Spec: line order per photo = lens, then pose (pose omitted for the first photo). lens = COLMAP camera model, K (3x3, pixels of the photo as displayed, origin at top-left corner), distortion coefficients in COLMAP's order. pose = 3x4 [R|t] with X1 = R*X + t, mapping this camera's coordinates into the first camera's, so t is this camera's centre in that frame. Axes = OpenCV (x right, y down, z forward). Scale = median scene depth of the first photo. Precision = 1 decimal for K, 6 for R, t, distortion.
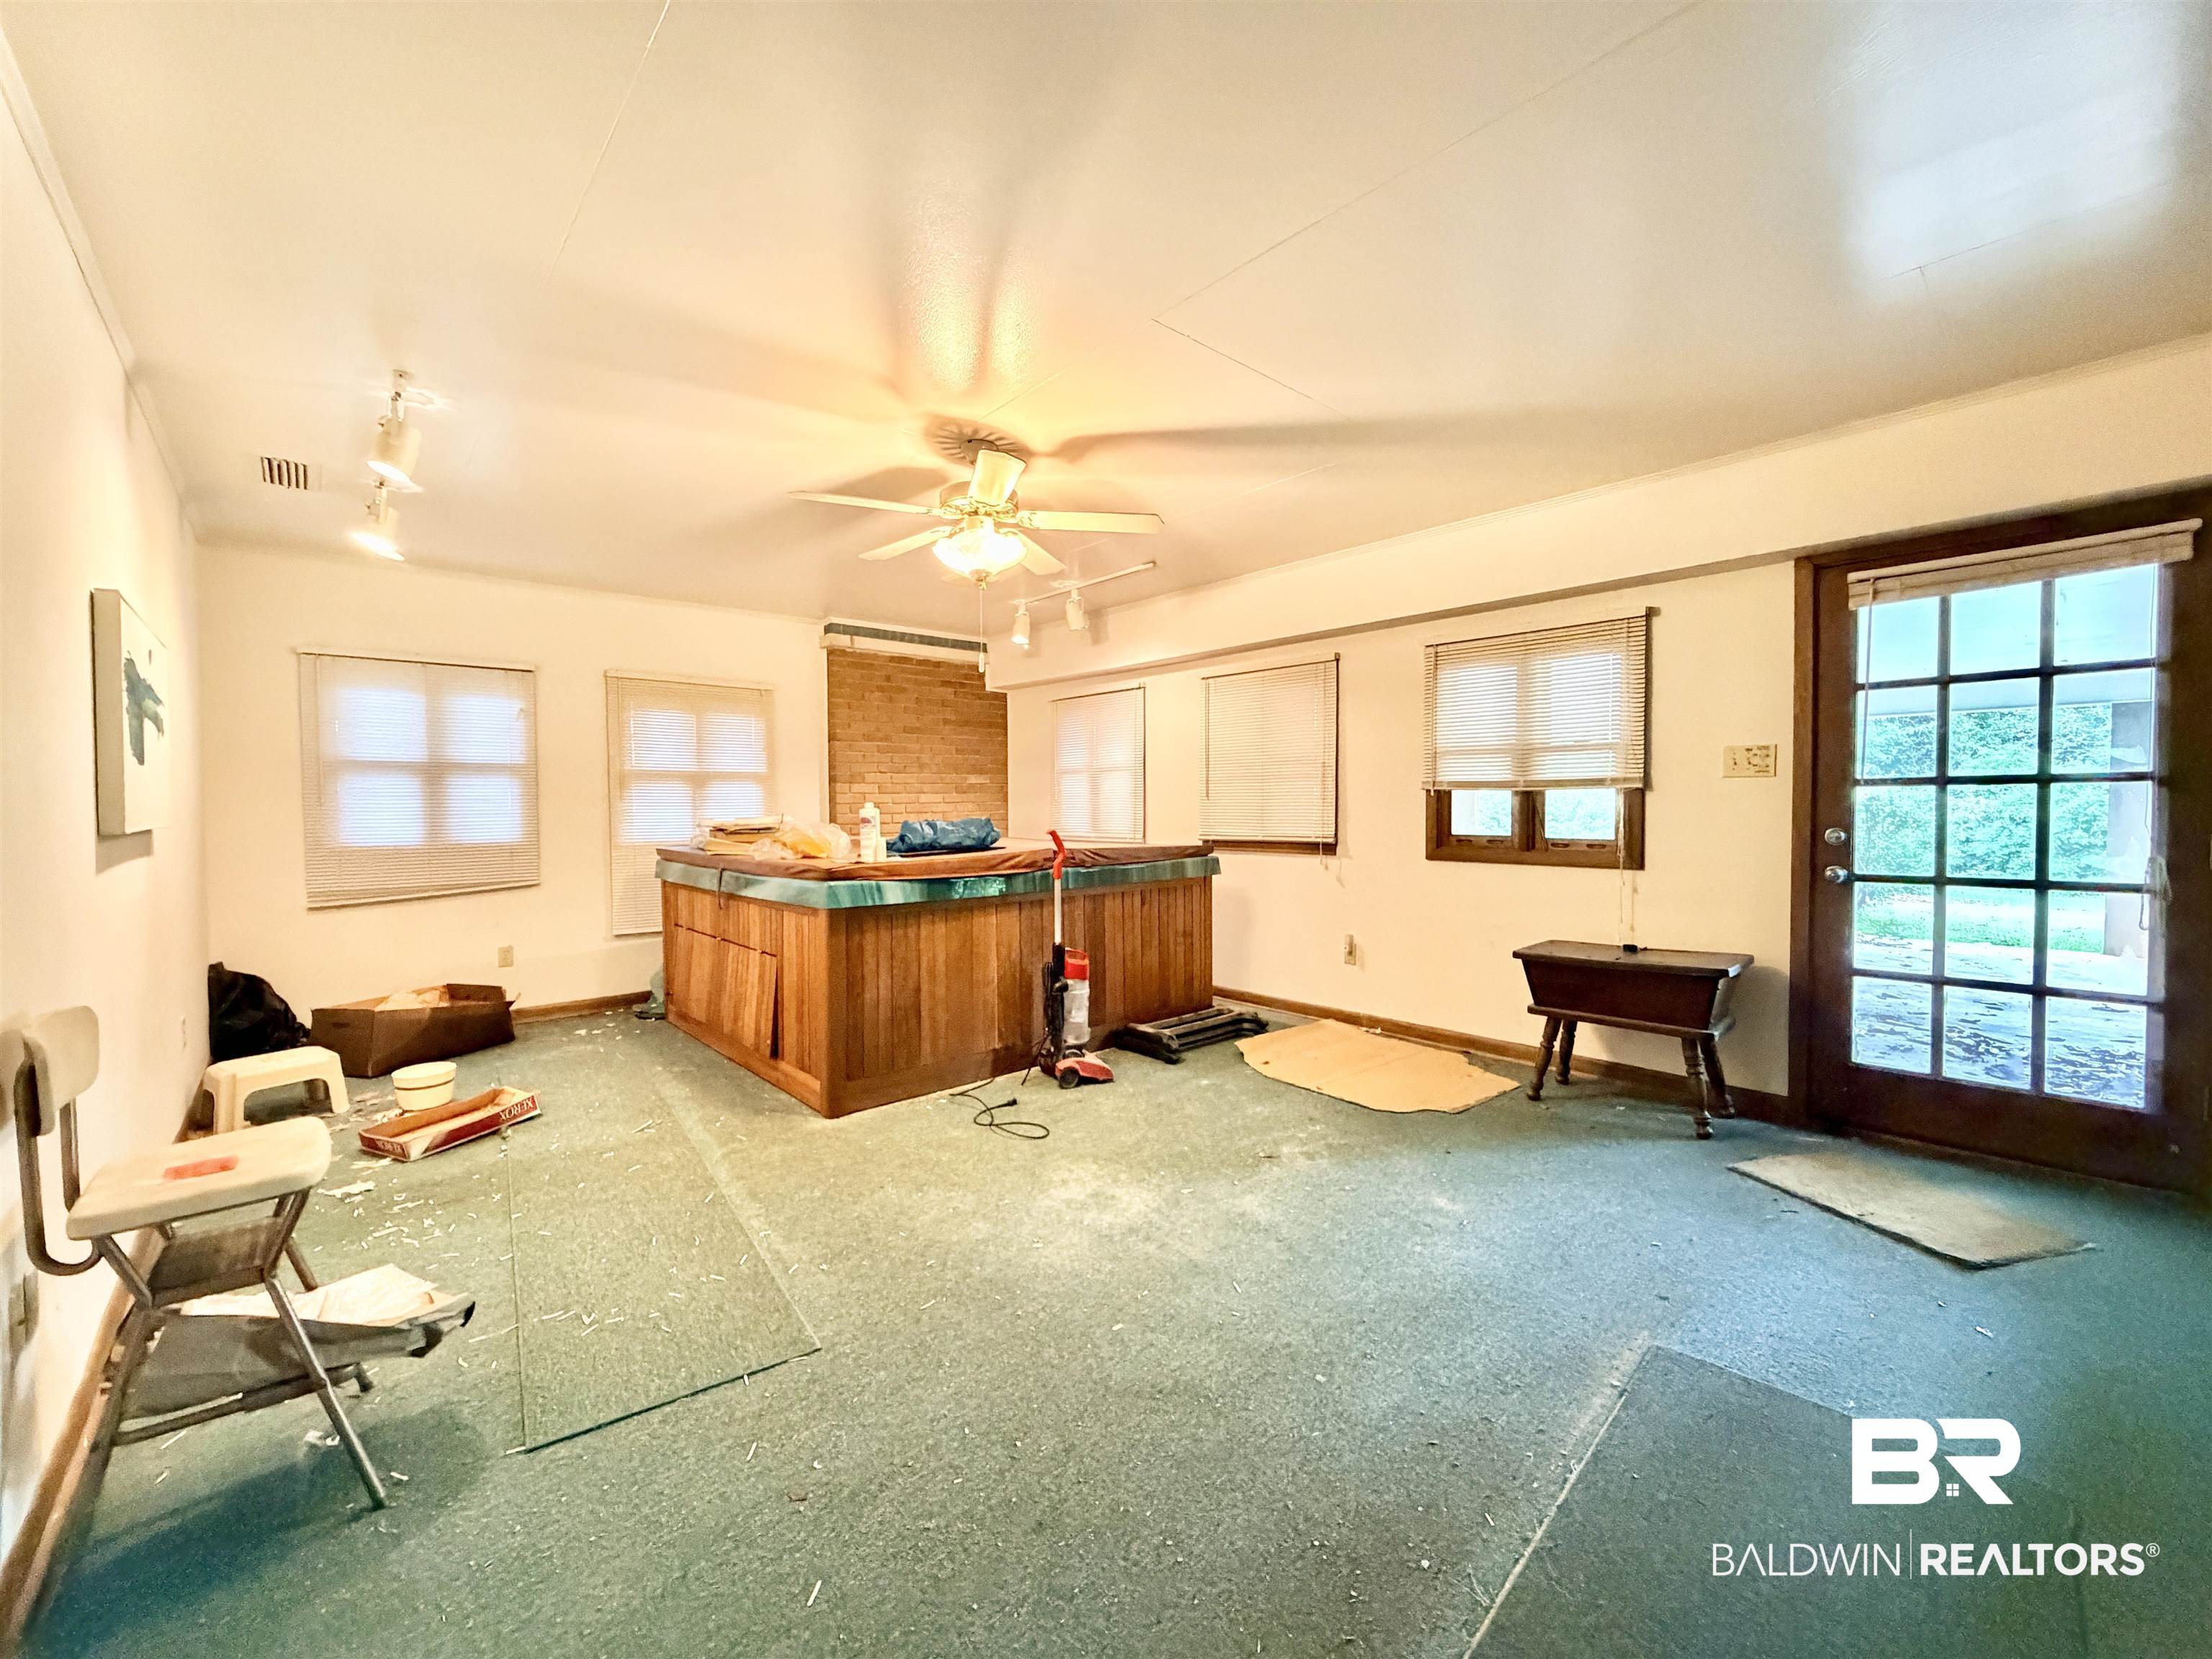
lens RADIAL K [[885.7, 0, 1097.9], [0, 885.7, 831.5], [0, 0, 1]] dist [-0.001366, -0.000290]
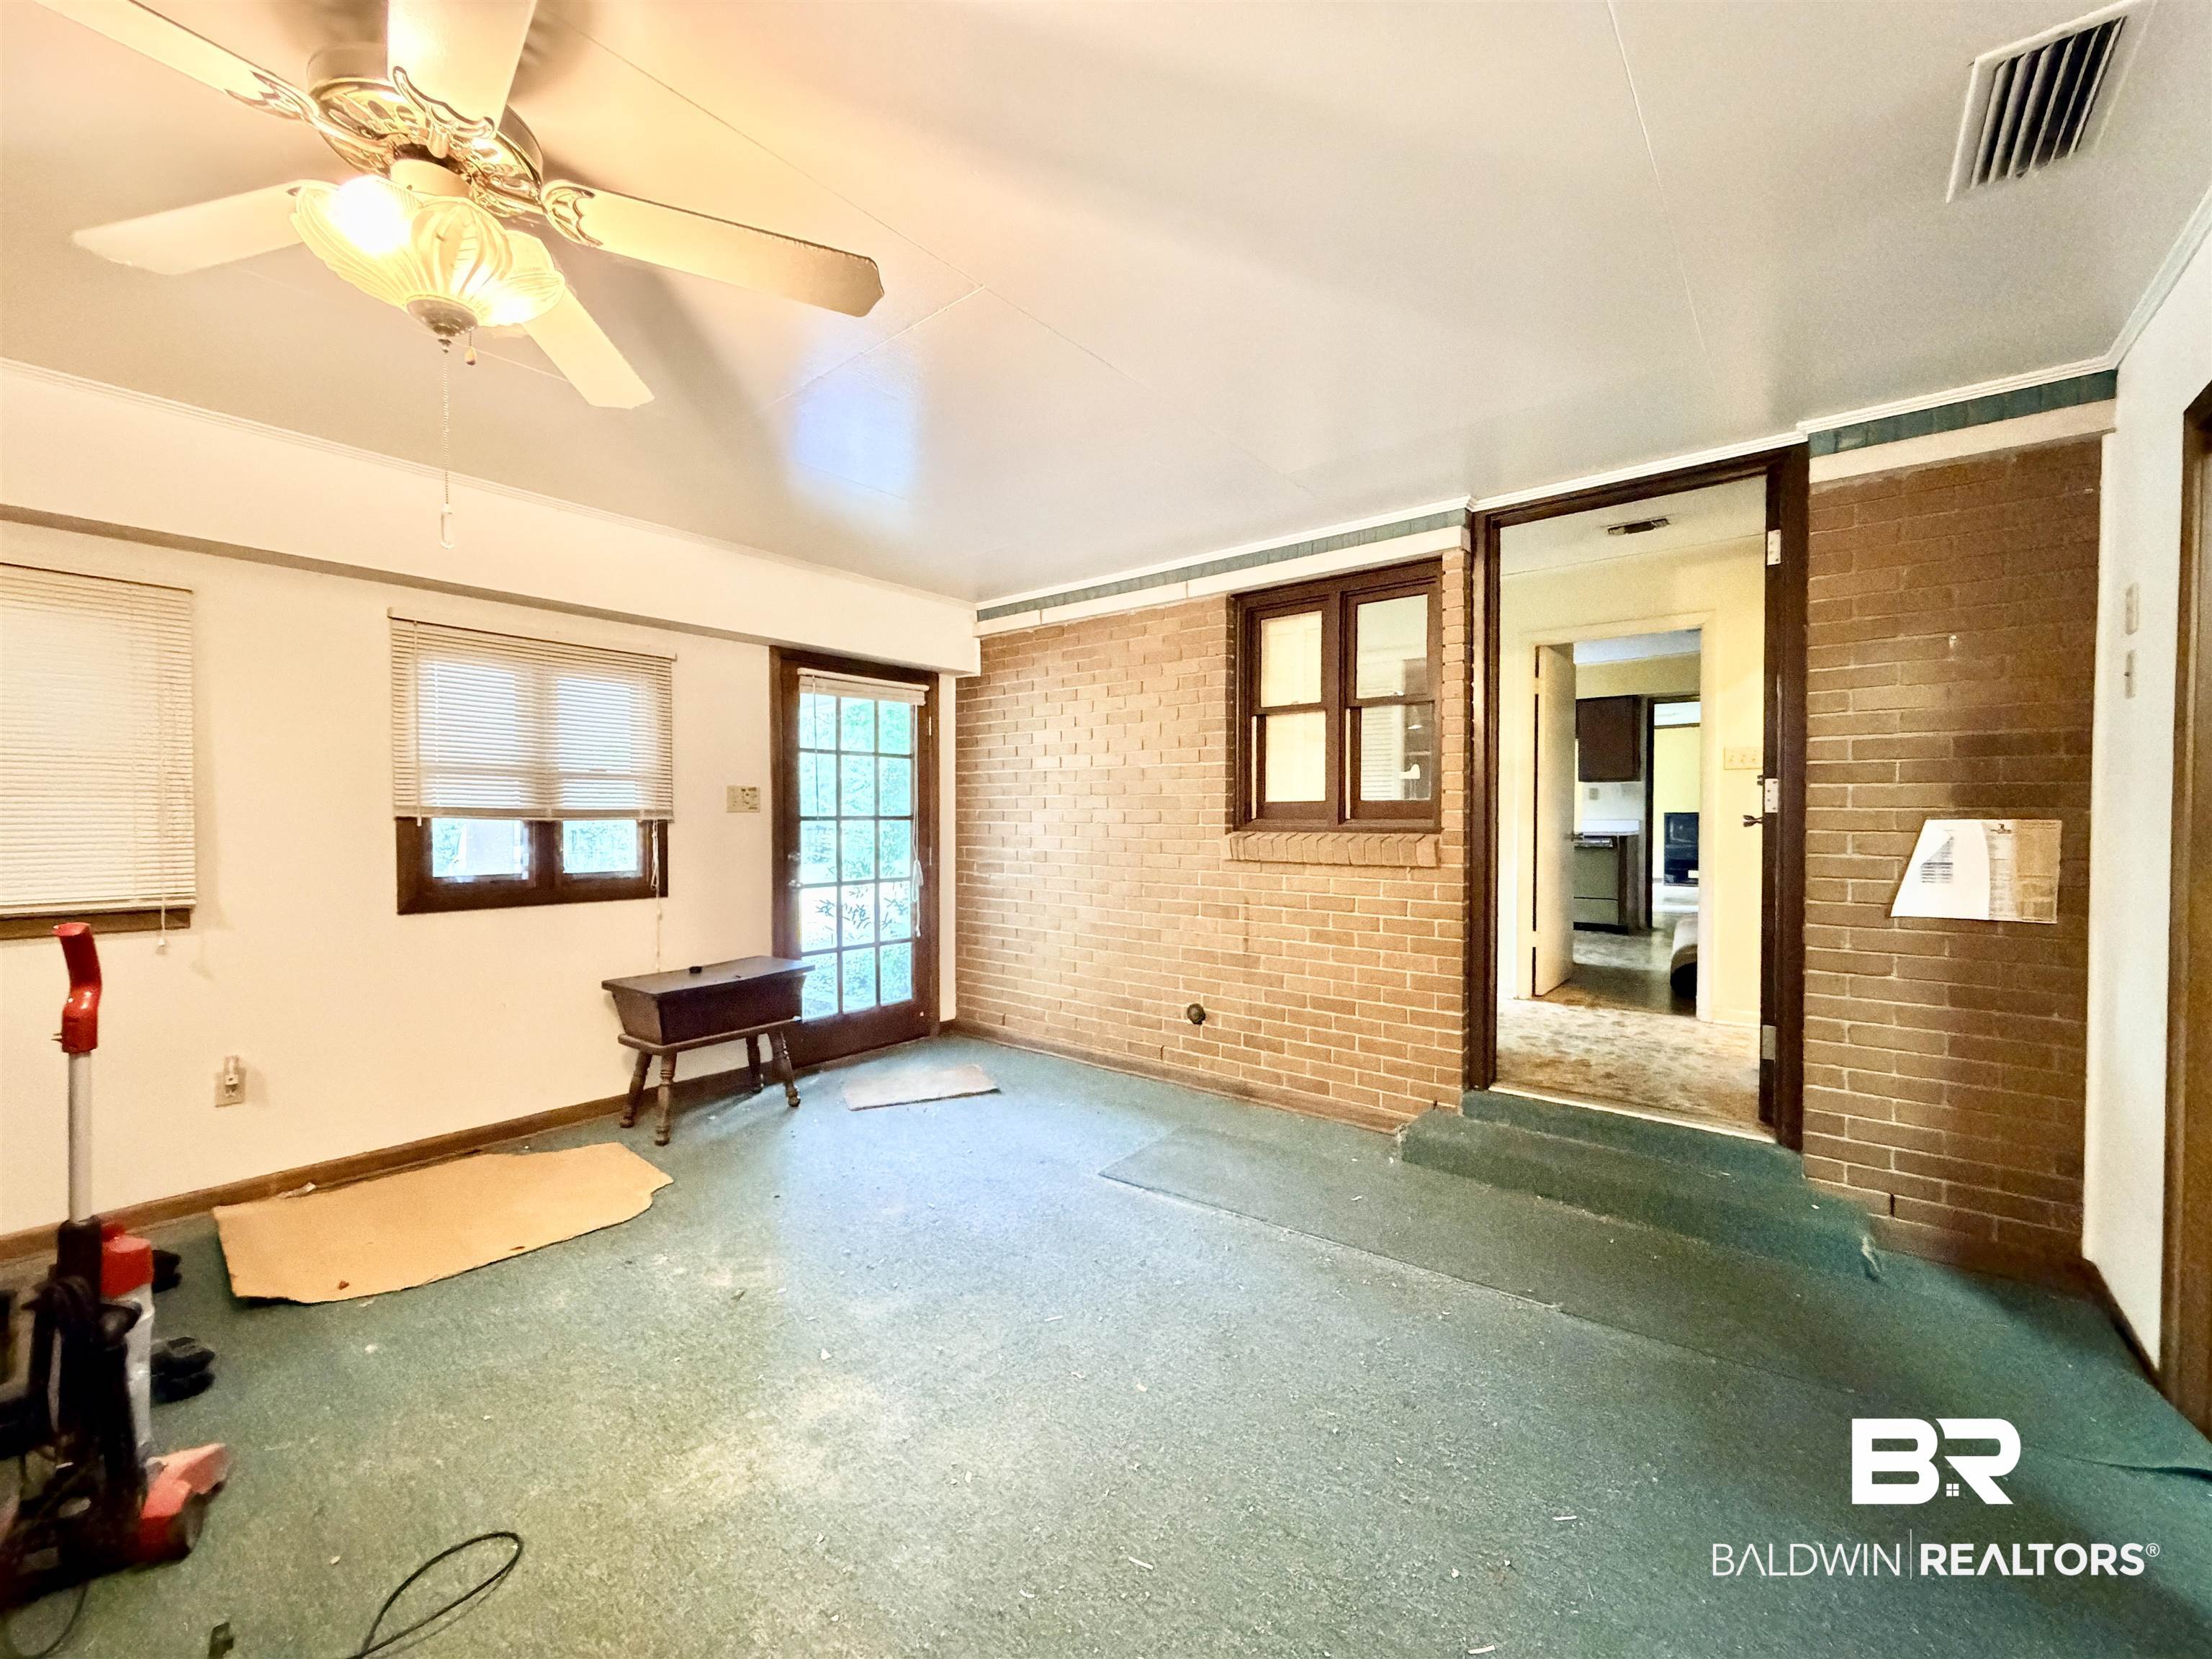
lens RADIAL K [[885.7, 0, 1097.9], [0, 885.7, 831.5], [0, 0, 1]] dist [-0.001366, -0.000290]
pose [[-0.156318, -0.009479, 0.987661, -0.513586], [0.027200, 0.999533, 0.013898, -0.036079], [-0.987332, 0.029037, -0.155987, 0.657156]]
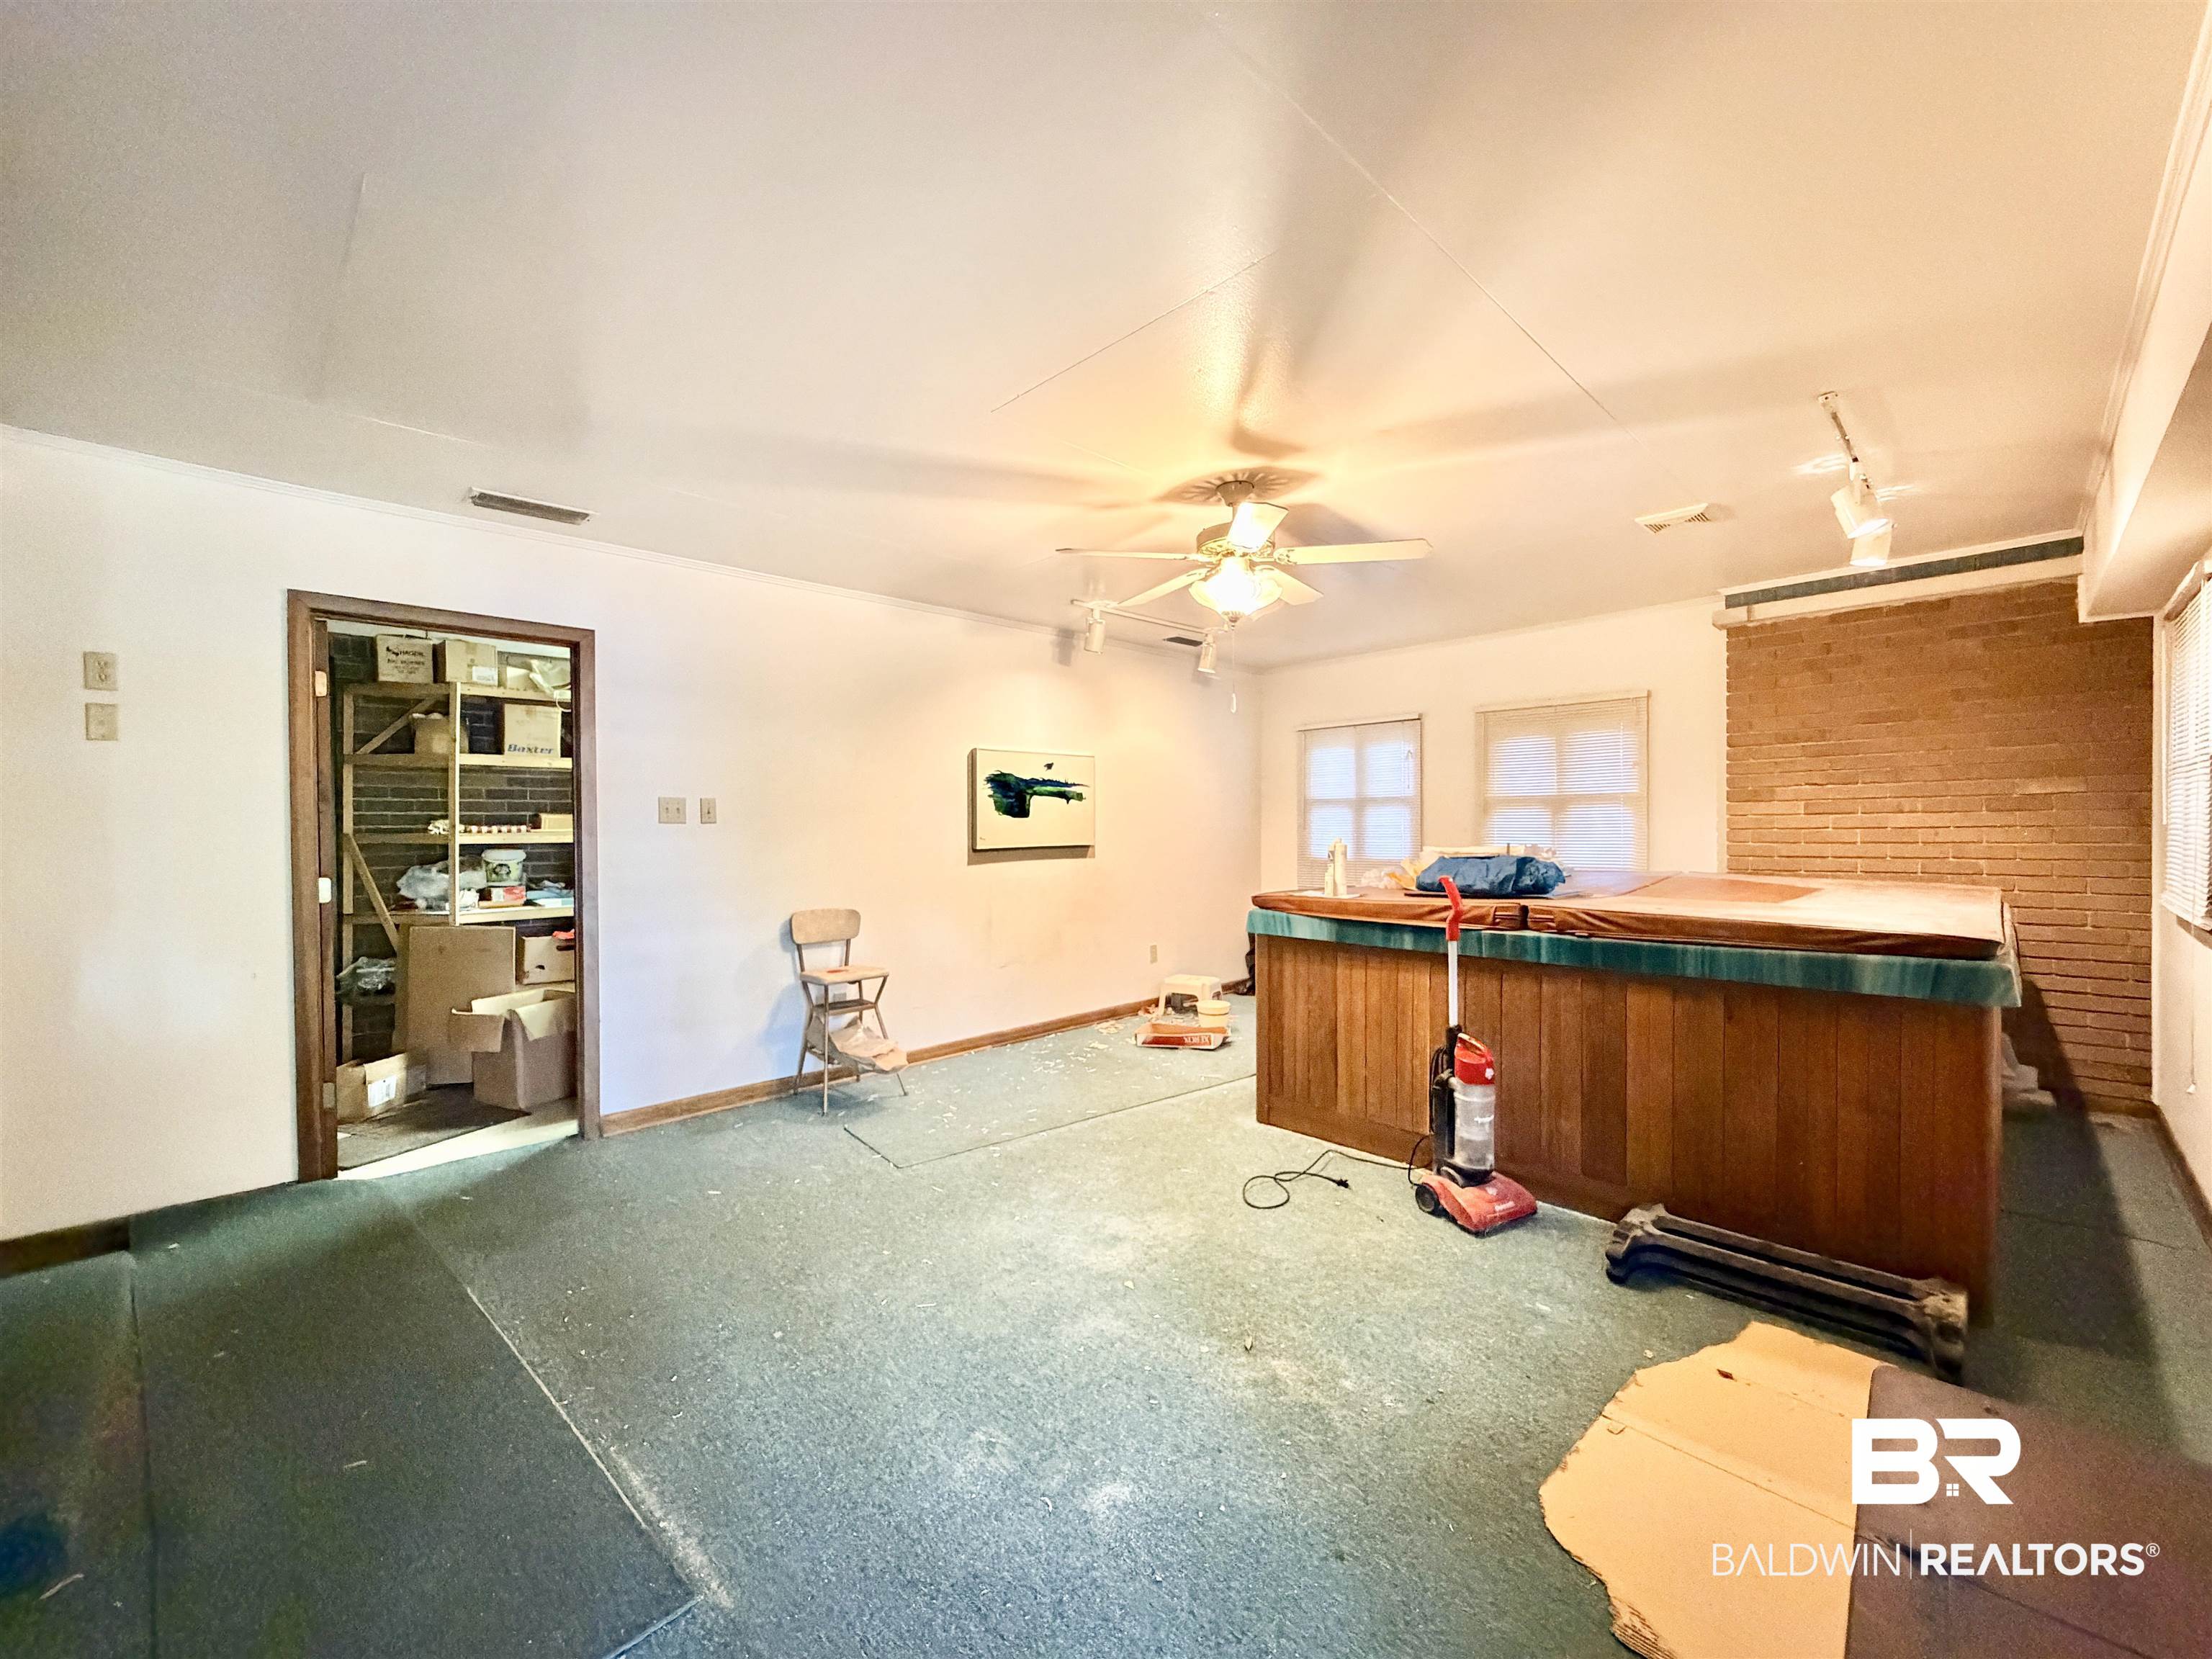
lens RADIAL K [[885.7, 0, 1097.9], [0, 885.7, 831.5], [0, 0, 1]] dist [-0.001366, -0.000290]
pose [[0.045738, 0.015279, -0.998837, 0.740913], [-0.019918, 0.999698, 0.014380, -0.048446], [0.998755, 0.019237, 0.046028, 0.689572]]
